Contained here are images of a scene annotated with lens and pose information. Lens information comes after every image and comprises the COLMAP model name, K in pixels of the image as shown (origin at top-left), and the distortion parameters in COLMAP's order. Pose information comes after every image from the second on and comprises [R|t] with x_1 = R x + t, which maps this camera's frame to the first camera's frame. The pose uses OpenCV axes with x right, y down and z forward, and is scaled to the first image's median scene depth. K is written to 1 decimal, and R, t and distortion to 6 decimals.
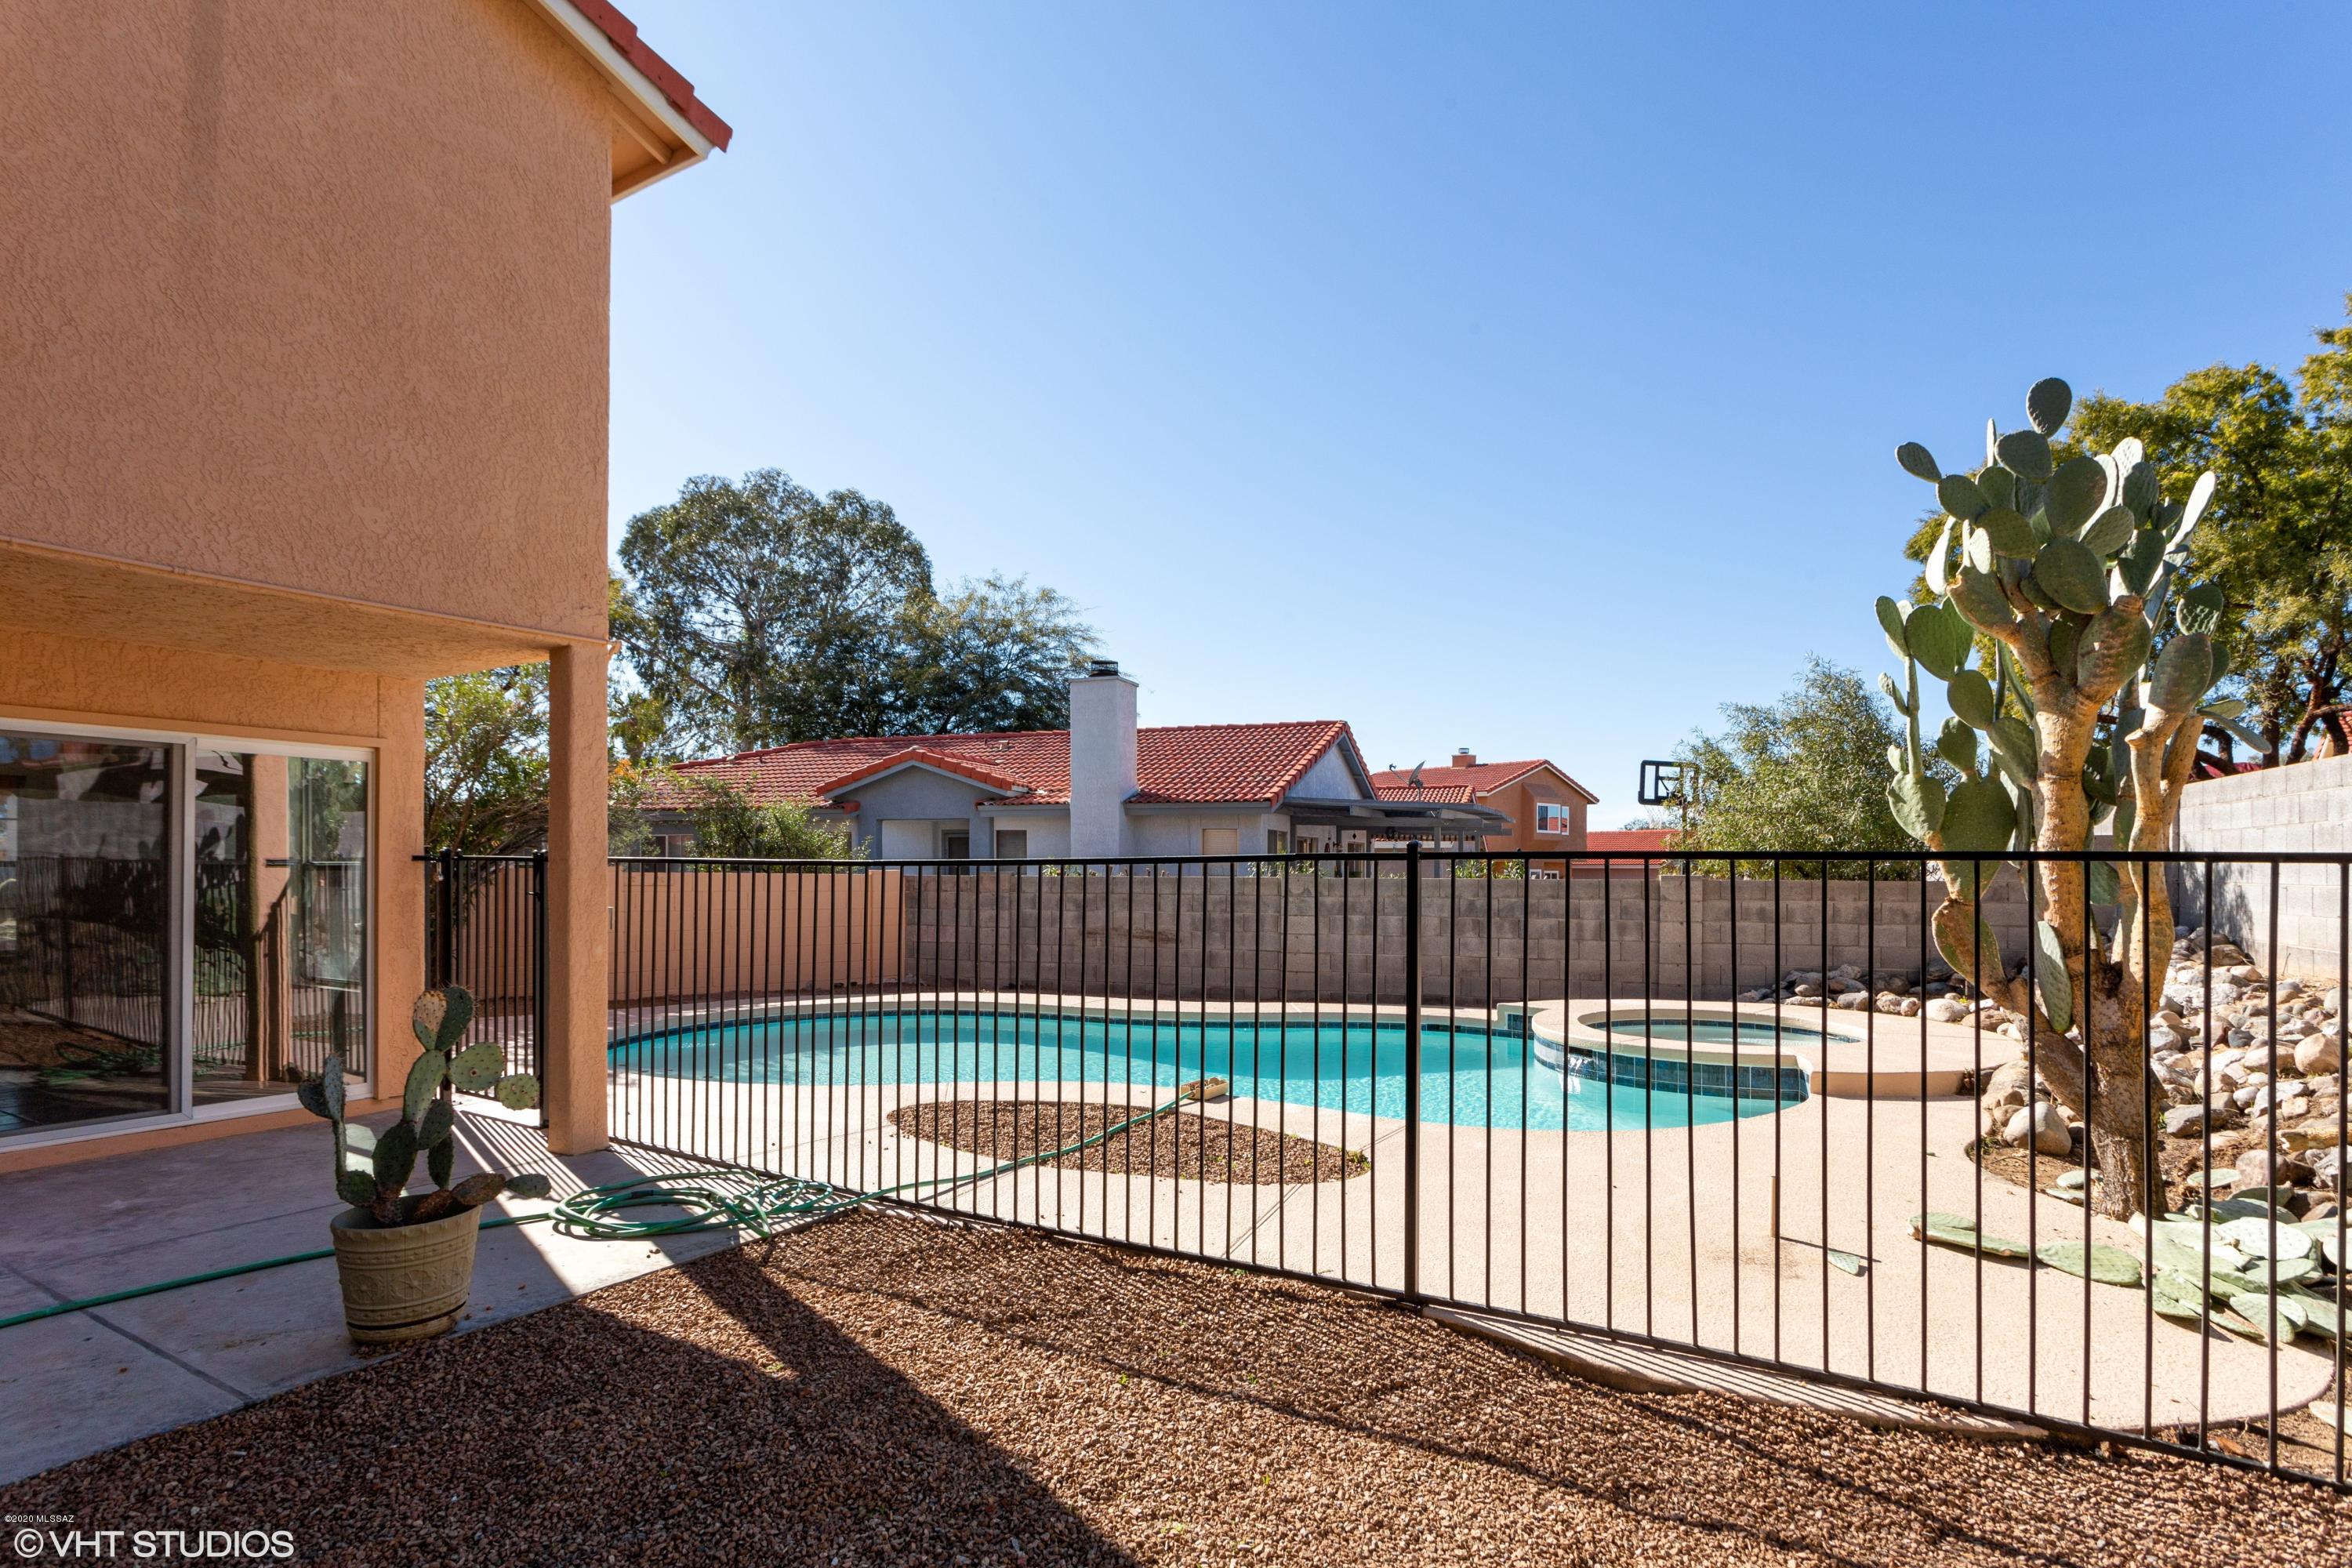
lens RADIAL K [[1129.1, 0, 1177.5], [0, 1129.1, 860.4], [0, 0, 1]] dist [0.006335, 0.002346]
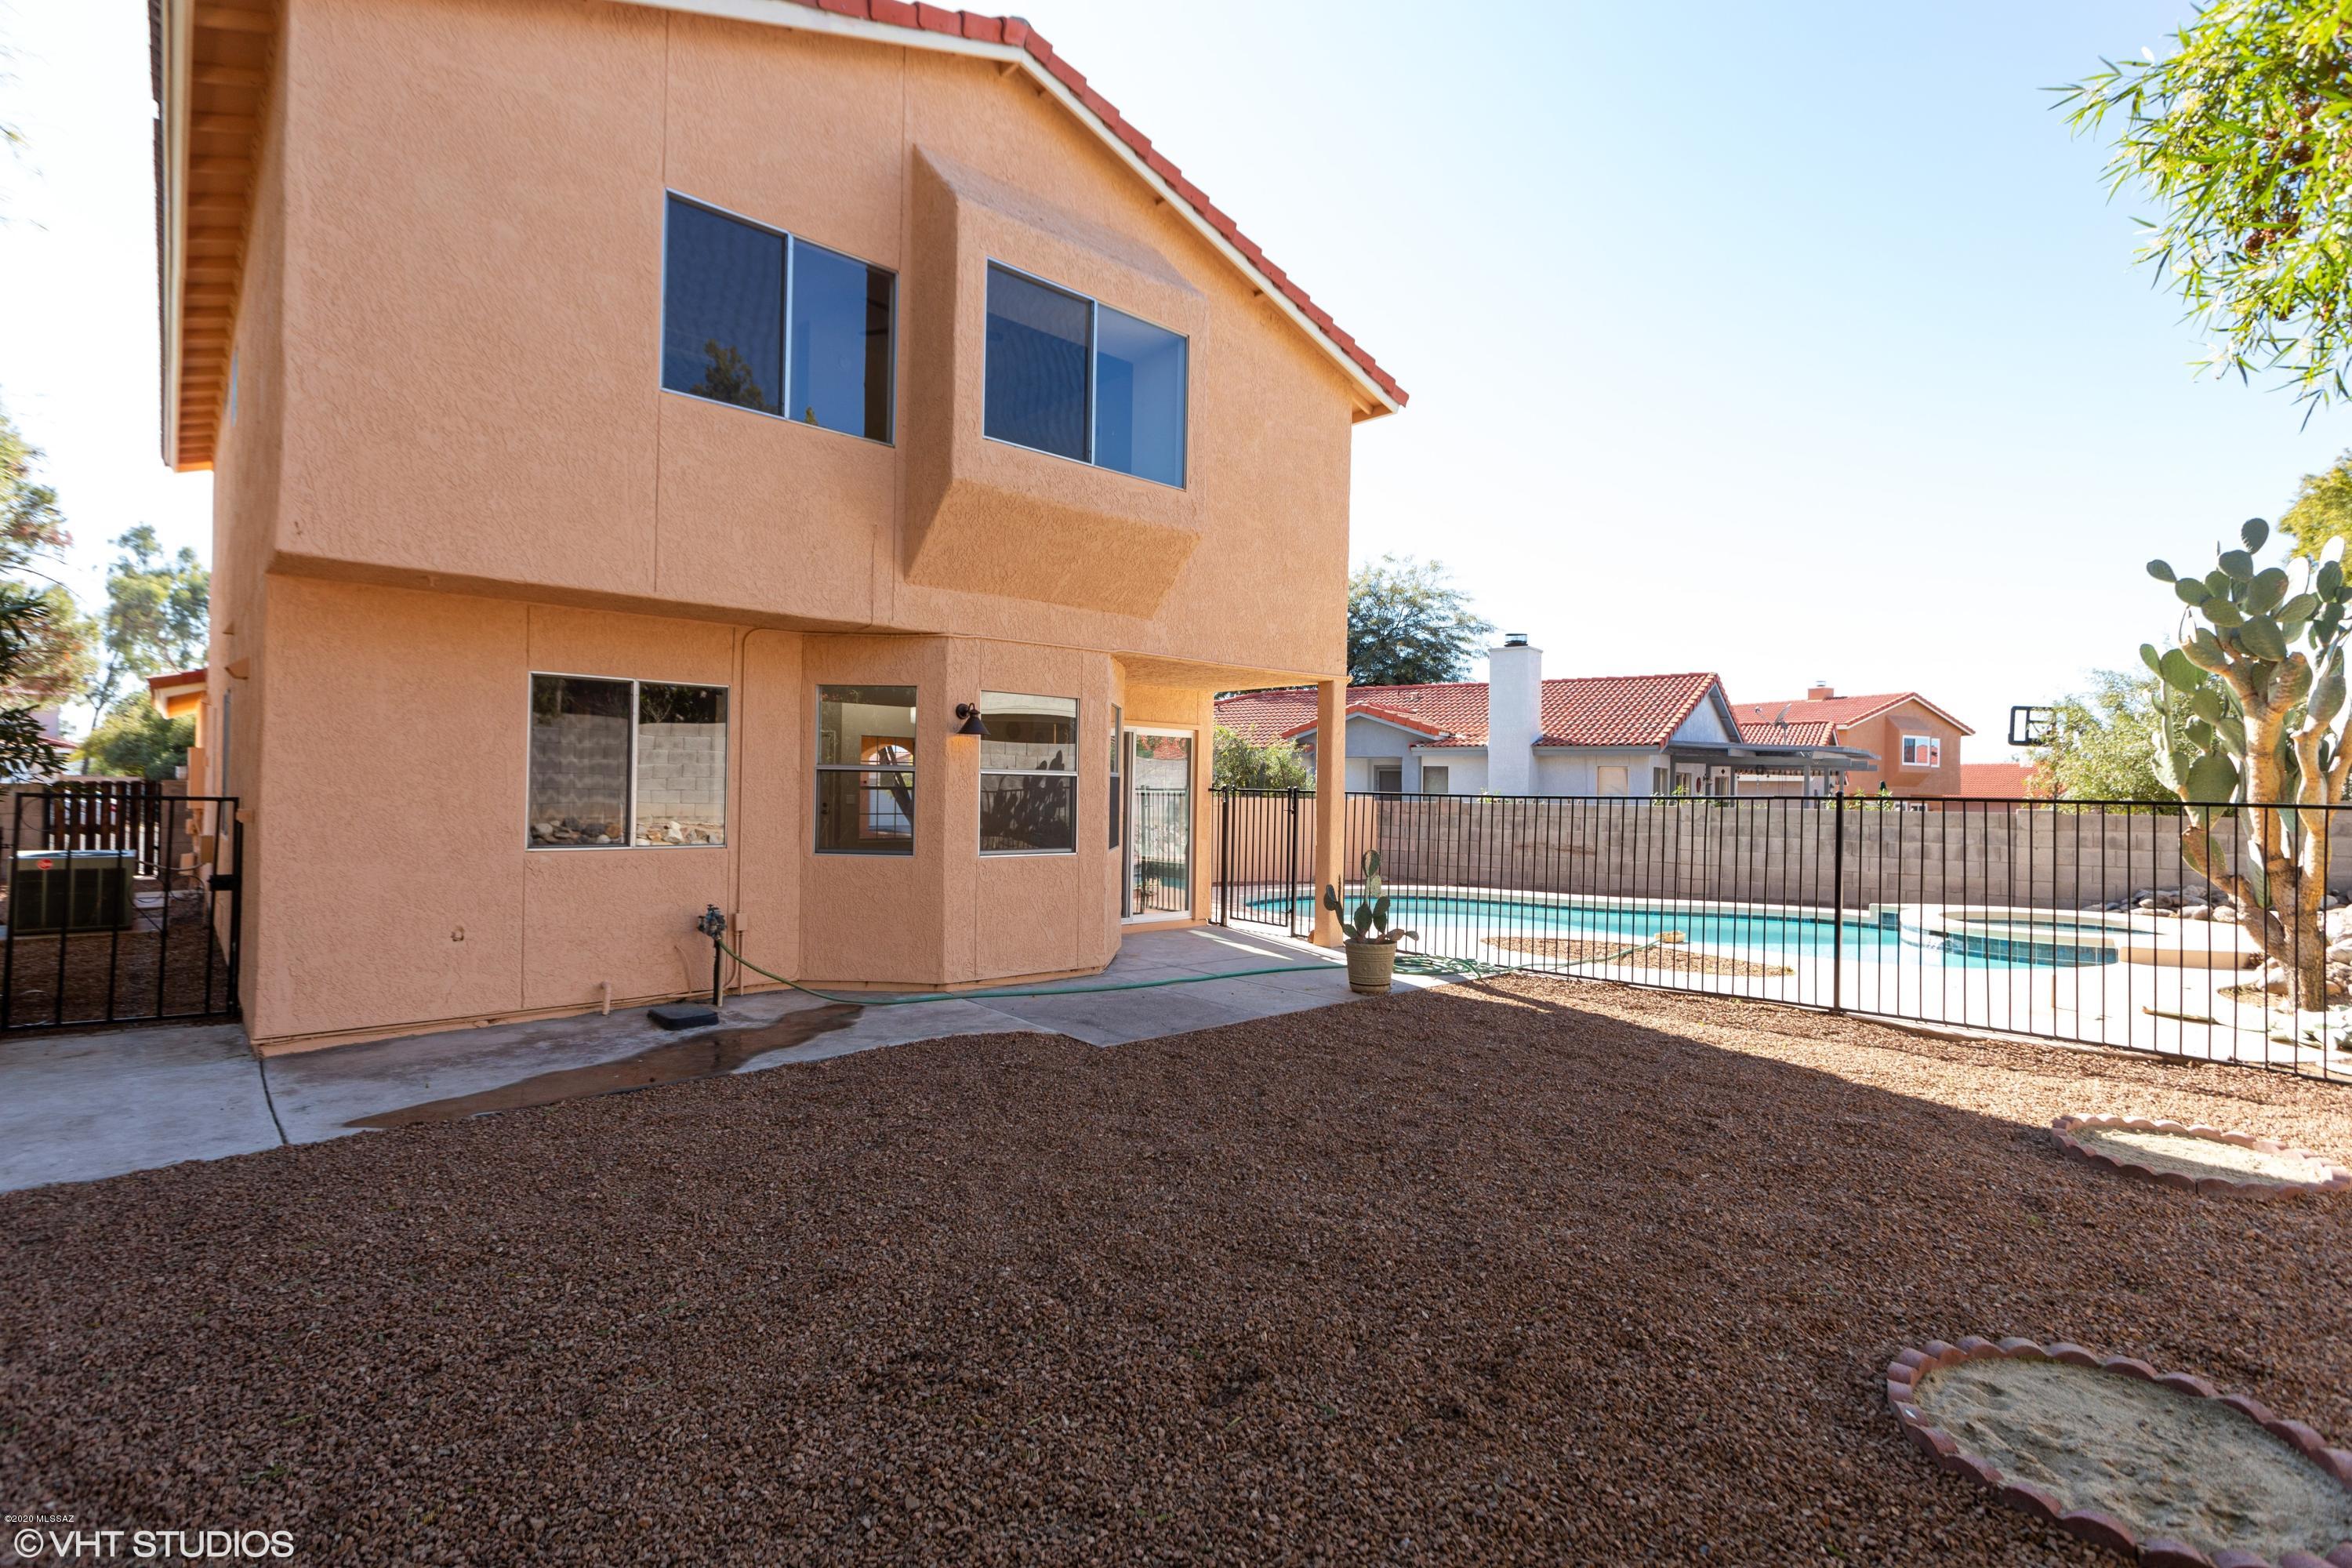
lens RADIAL K [[1129.1, 0, 1175.5], [0, 1129.1, 779.9], [0, 0, 1]] dist [0.006335, 0.002346]
pose [[0.965922, 0.008573, -0.258692, -0.104651], [-0.009746, 0.999947, -0.003252, -0.004569], [0.258651, 0.005662, 0.965954, -0.321784]]
